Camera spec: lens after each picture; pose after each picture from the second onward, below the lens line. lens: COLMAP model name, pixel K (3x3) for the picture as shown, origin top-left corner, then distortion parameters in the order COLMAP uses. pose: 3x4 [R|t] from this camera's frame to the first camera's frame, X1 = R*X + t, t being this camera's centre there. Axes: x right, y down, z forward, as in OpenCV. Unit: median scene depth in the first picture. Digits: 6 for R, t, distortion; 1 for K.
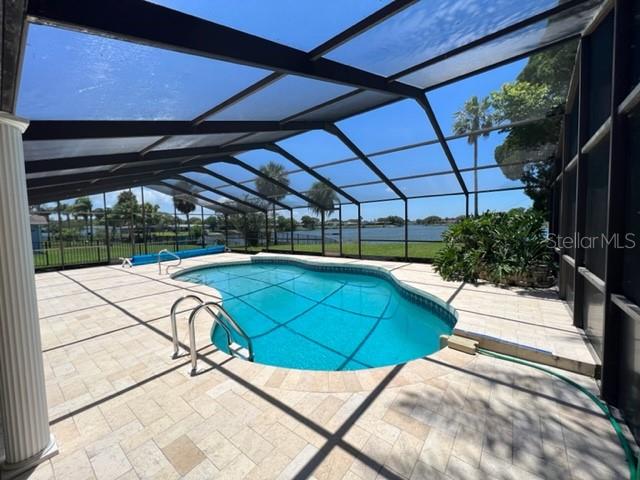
lens RADIAL K [[255.3, 0, 321.9], [0, 255.3, 238.9], [0, 0, 1]] dist [-0.000687, 0.000084]
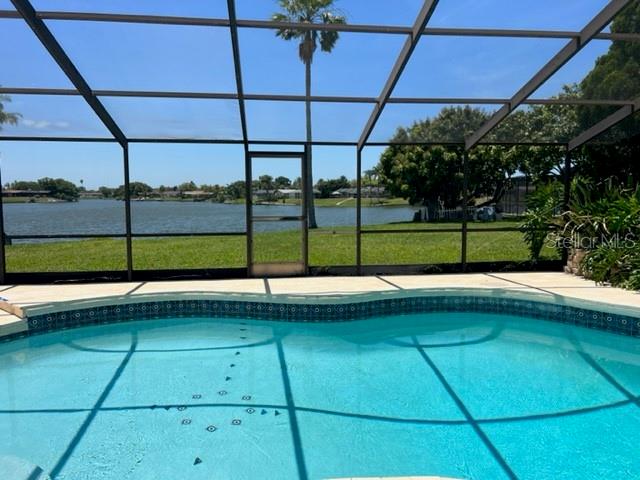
lens RADIAL K [[478.7, 0, 322.6], [0, 478.7, 240.6], [0, 0, 1]] dist [0.061902, -0.061317]
pose [[0.702530, -0.044980, 0.710232, -0.483394], [0.022618, 0.998908, 0.040890, -0.014337], [-0.711295, -0.012663, 0.702779, 0.491657]]
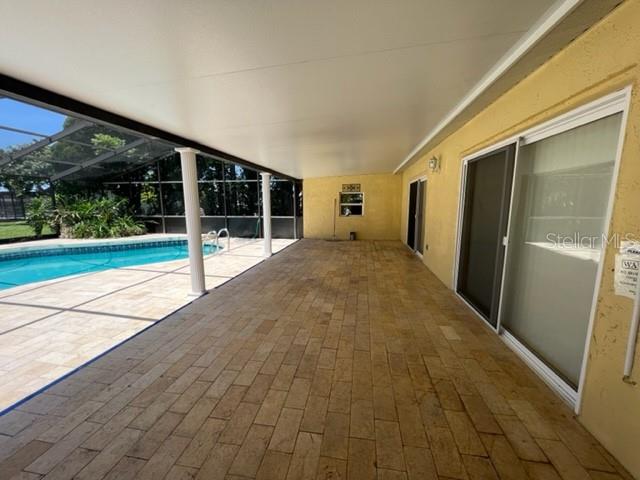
lens RADIAL K [[255.3, 0, 320.8], [0, 255.3, 239.5], [0, 0, 1]] dist [-0.000687, 0.000084]
pose [[-0.484839, -0.095320, 0.869394, -0.900350], [0.061607, 0.987852, 0.142665, 0.012600], [-0.872431, 0.122730, -0.473076, 0.383820]]
